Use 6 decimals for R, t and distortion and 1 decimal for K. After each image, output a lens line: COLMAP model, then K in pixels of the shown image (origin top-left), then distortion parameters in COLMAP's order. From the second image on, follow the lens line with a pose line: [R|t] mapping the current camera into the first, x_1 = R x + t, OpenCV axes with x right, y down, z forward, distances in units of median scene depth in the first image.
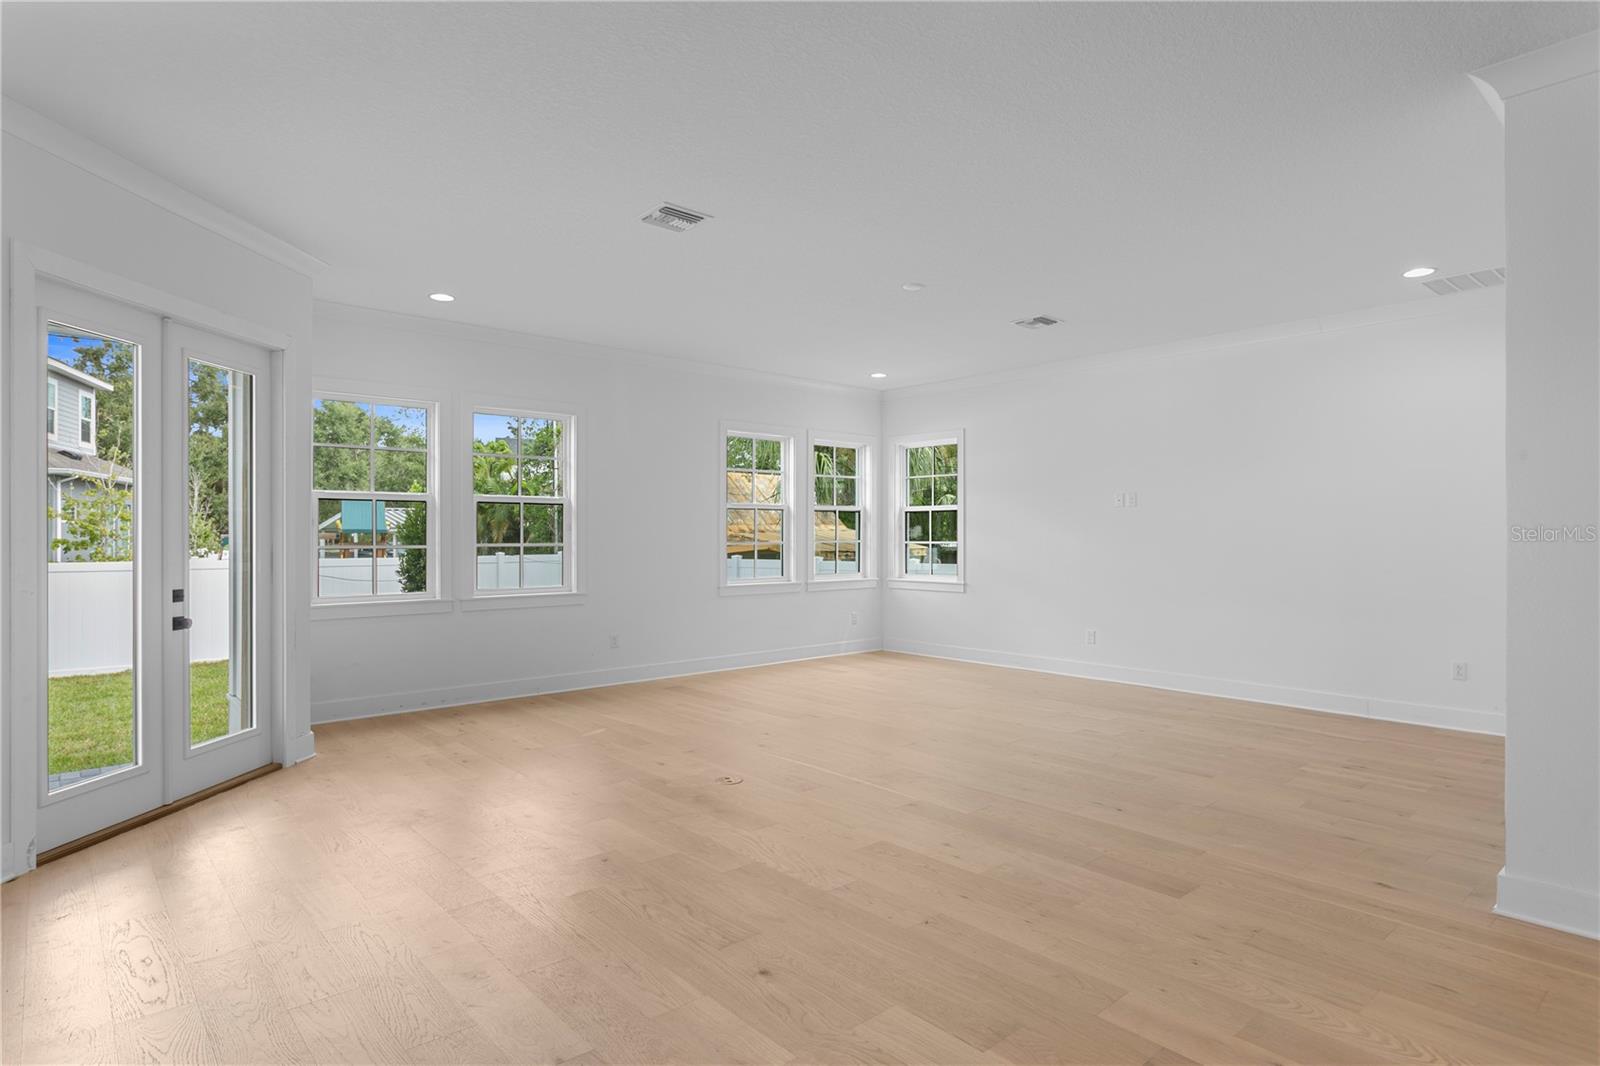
lens RADIAL K [[869.4, 0, 738.6], [0, 869.4, 536.4], [0, 0, 1]] dist [0.000645, -0.000426]
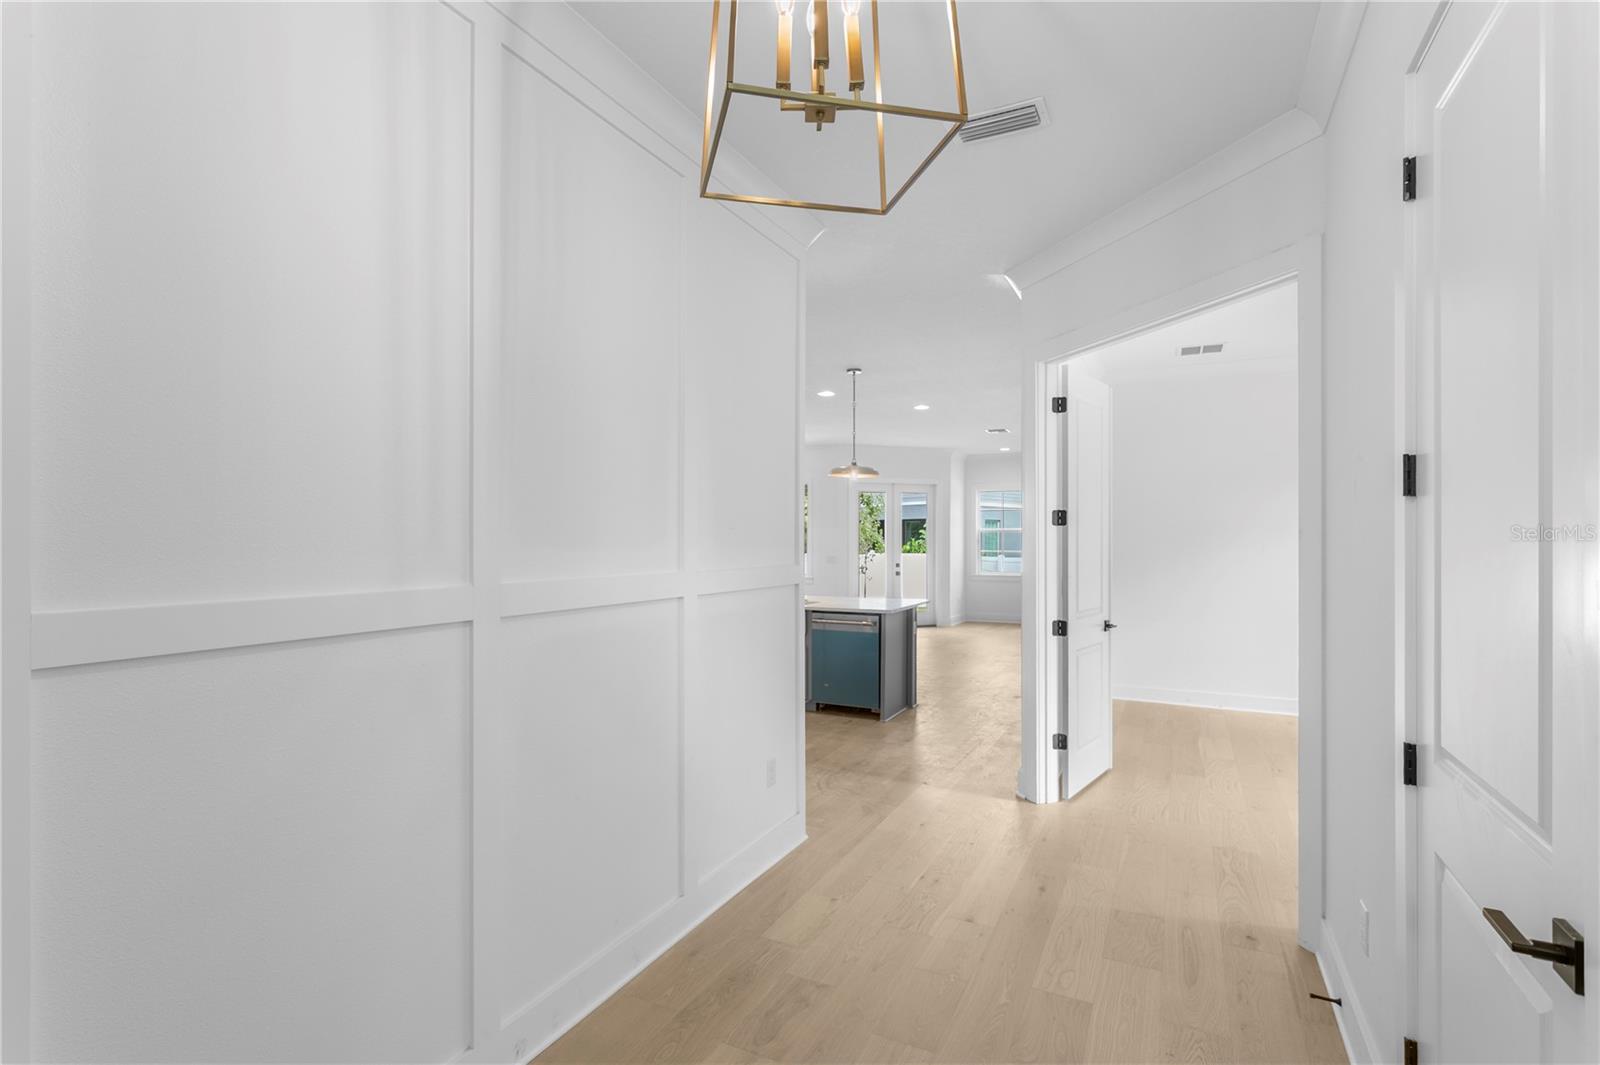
lens RADIAL K [[770.9, 0, 800.0], [0, 770.9, 532.5], [0, 0, 1]] dist [0.001797, 0.000350]
pose [[0.426485, -0.009634, -0.904443, 1.644035], [-0.003391, 0.999919, -0.012250, -0.018214], [0.904488, 0.008291, 0.426418, -0.535416]]
